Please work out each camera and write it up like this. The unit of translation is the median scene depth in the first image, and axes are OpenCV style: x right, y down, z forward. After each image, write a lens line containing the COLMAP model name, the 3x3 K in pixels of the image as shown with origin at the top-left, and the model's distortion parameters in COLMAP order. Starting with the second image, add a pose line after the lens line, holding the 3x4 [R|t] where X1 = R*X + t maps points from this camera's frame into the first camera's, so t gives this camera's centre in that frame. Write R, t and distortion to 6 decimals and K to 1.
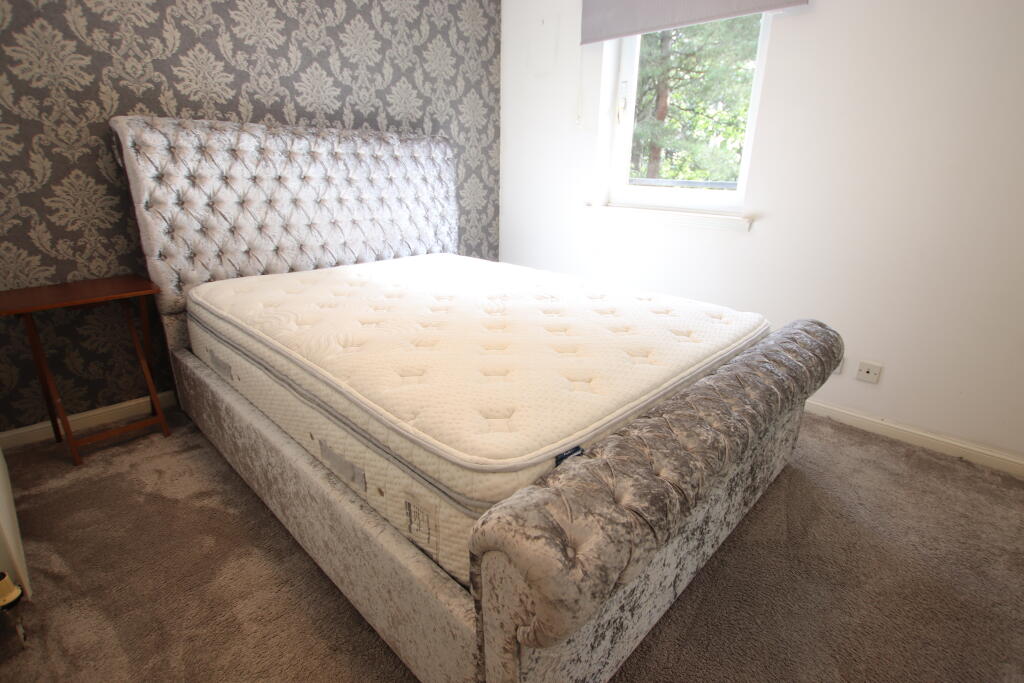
lens RADIAL K [[505.2, 0, 538.2], [0, 505.2, 346.7], [0, 0, 1]] dist [-0.022332, 0.000228]
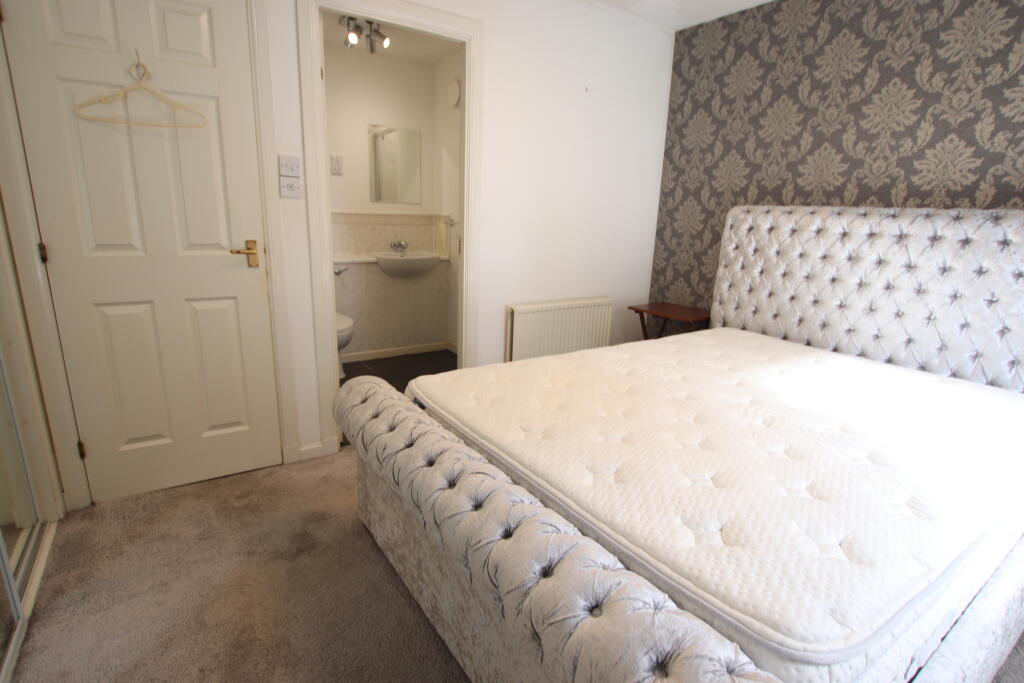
lens RADIAL K [[505.2, 0, 538.2], [0, 505.2, 346.7], [0, 0, 1]] dist [-0.022332, 0.000228]
pose [[-0.202294, 0.195722, -0.959568, 0.661171], [-0.388815, 0.883241, 0.262123, -0.224667], [0.898832, 0.426120, -0.102575, 0.695024]]
